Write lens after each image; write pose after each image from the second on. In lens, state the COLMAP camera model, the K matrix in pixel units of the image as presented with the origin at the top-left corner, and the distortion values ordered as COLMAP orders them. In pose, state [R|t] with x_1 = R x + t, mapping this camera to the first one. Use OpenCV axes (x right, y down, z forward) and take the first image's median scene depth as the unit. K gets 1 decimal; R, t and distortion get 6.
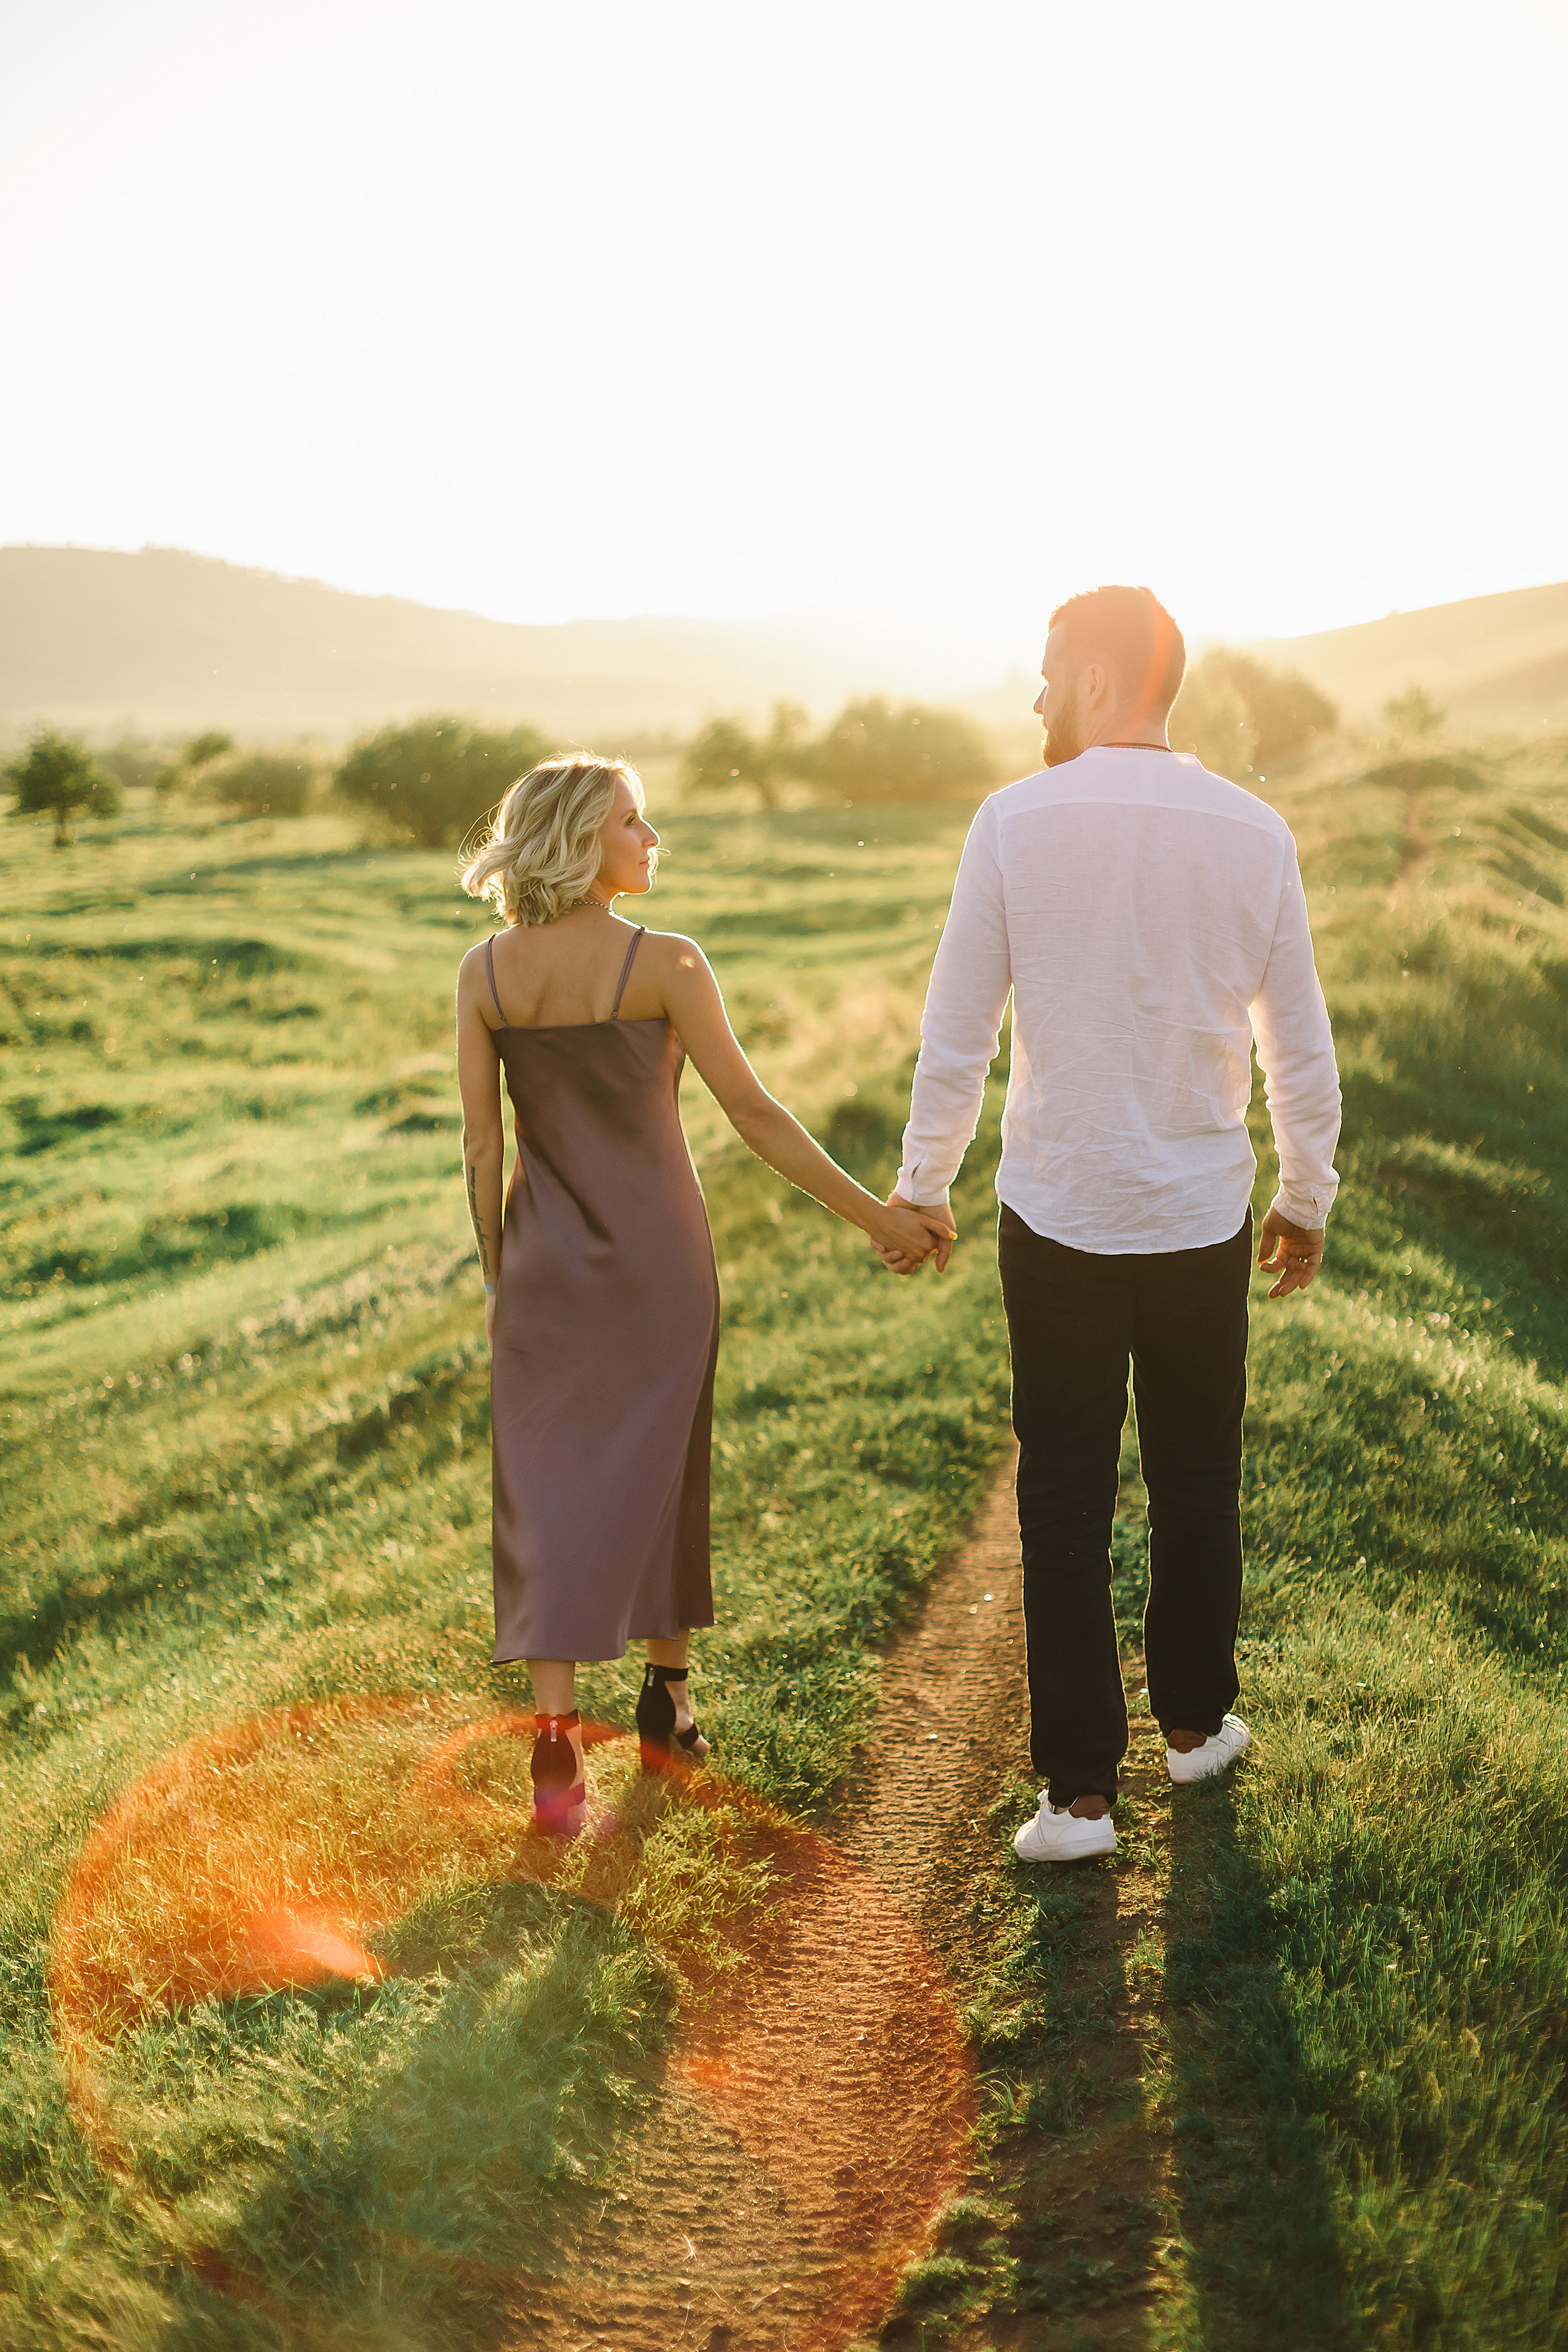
lens RADIAL K [[3344.5, 0, 784.0], [0, 3344.5, 1176.0], [0, 0, 1]] dist [0.005726, -0.051370]
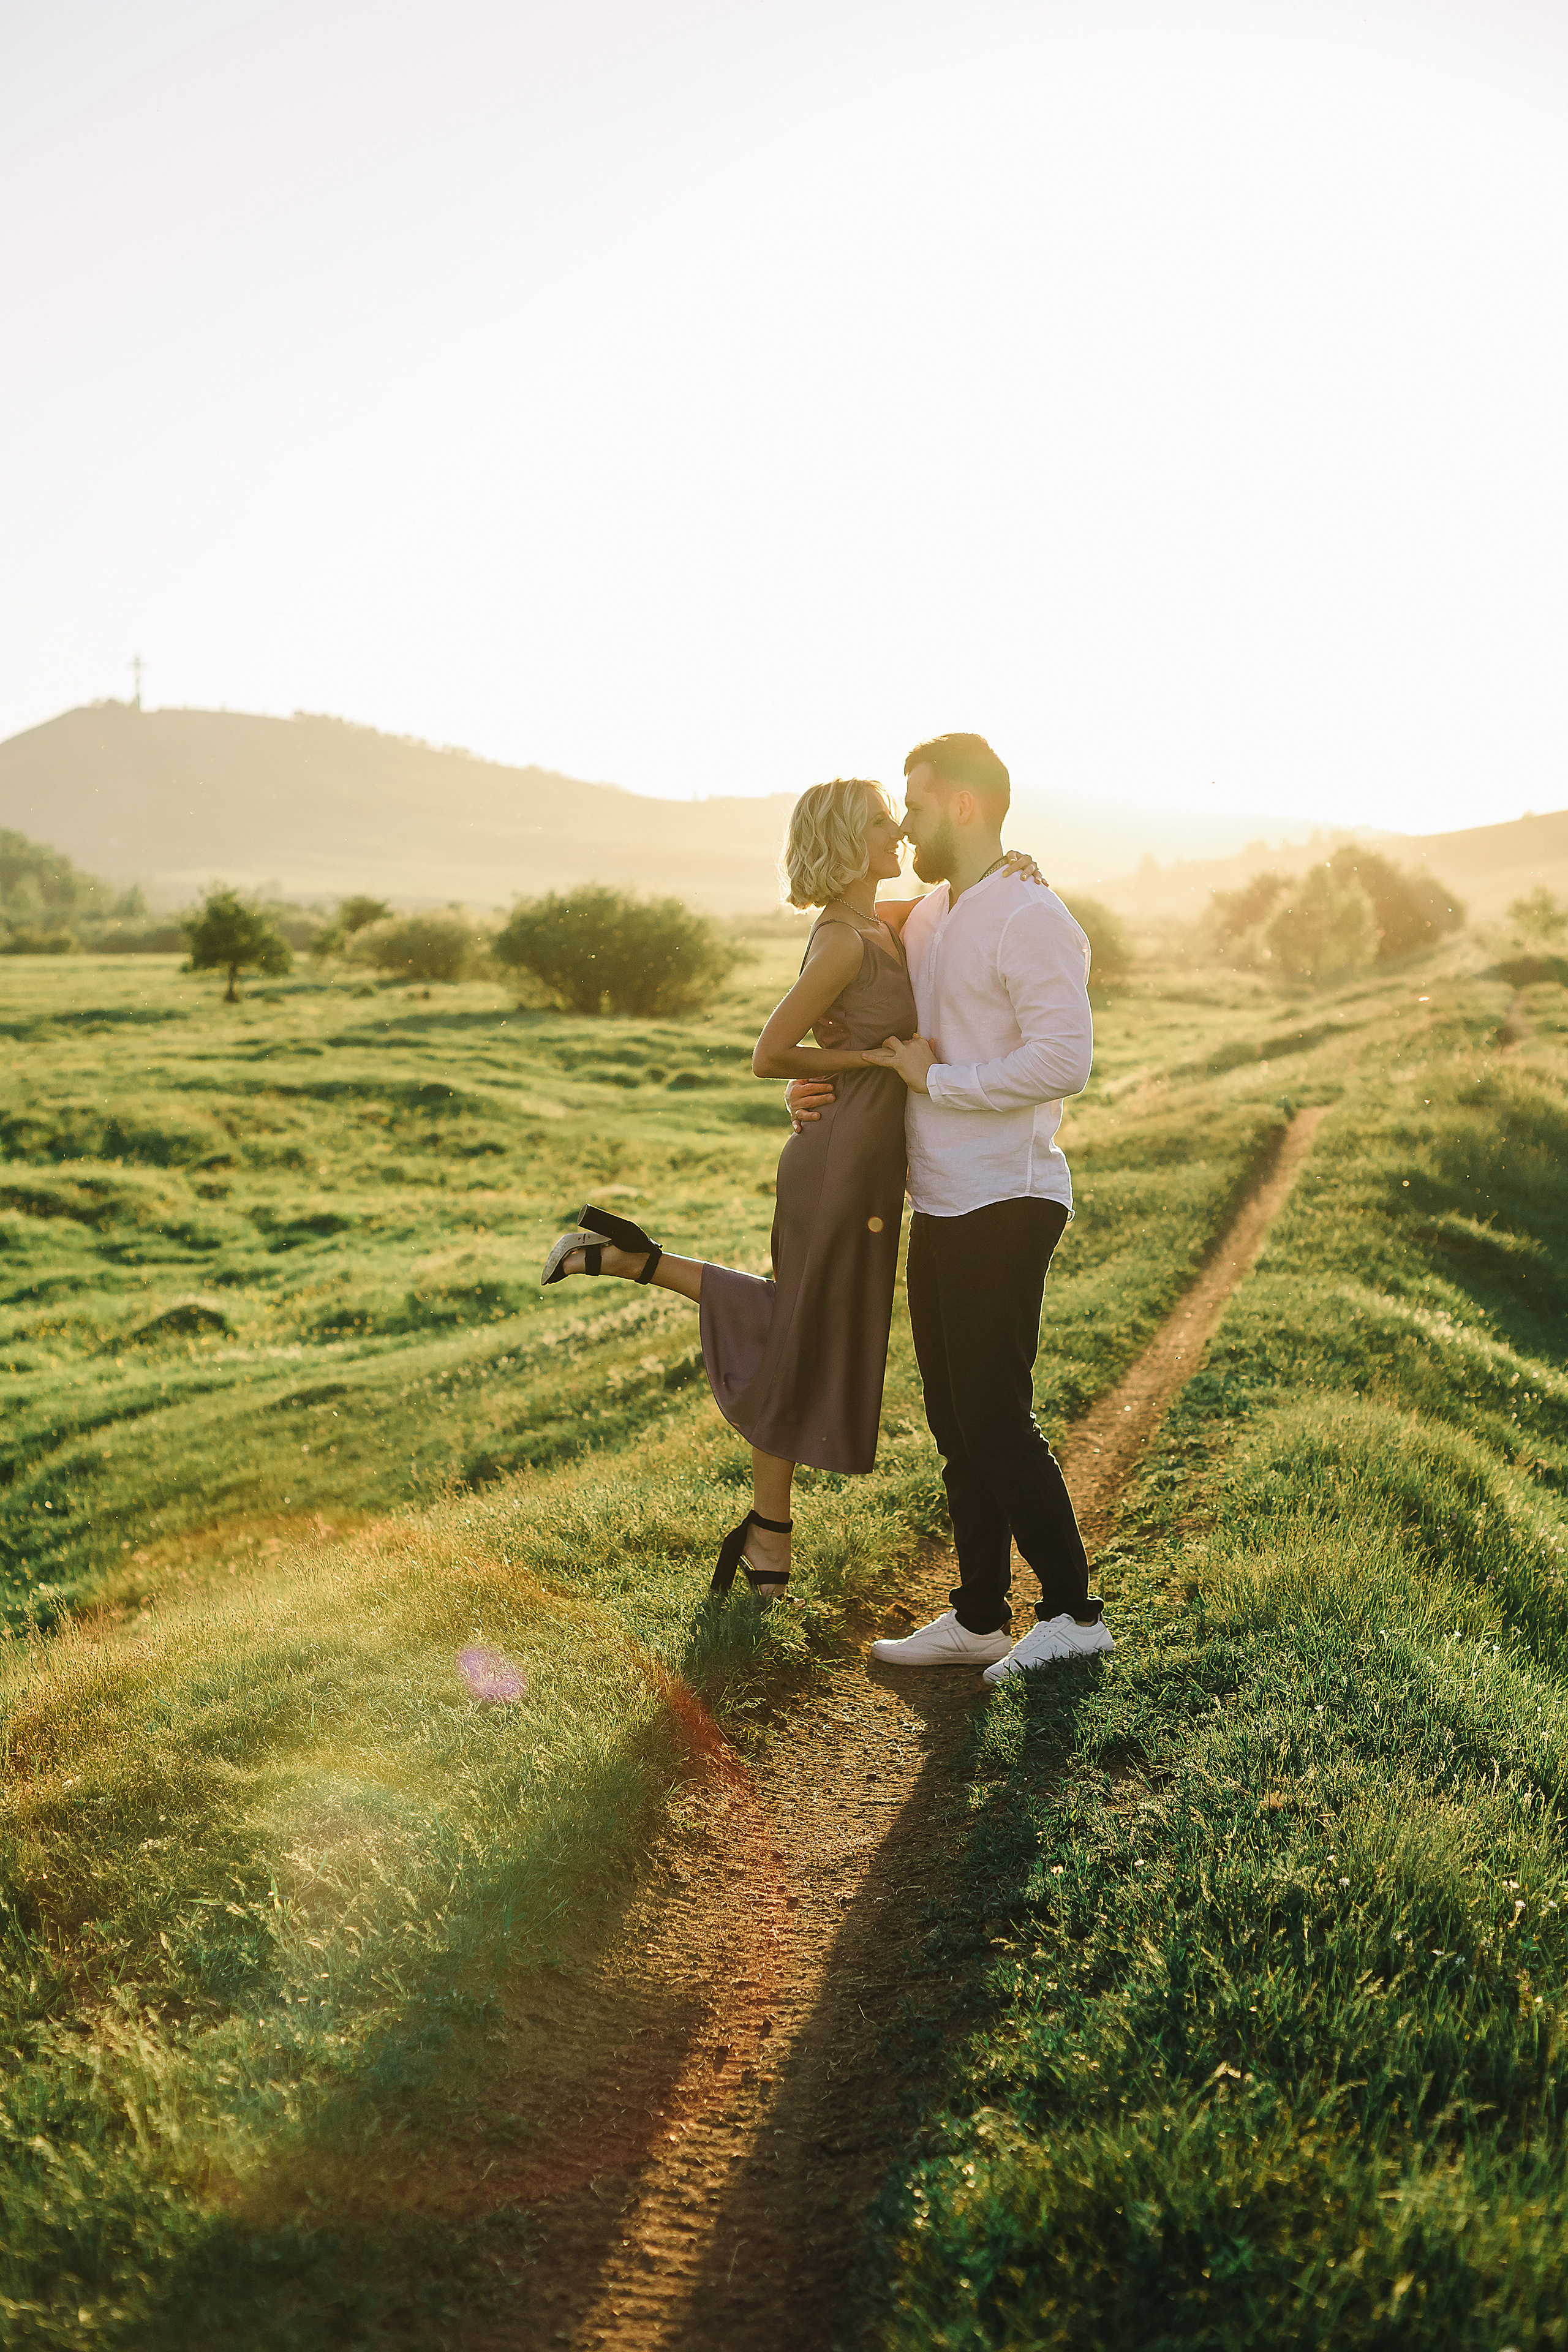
lens RADIAL K [[3323.1, 0, 762.6], [0, 3323.1, 1178.9], [0, 0, 1]] dist [0.012014, 0.011846]
pose [[0.998437, 0.035014, -0.043550, -0.019524], [-0.037245, 0.997978, -0.051514, 0.039781], [0.041658, 0.053056, 0.997722, -0.246909]]
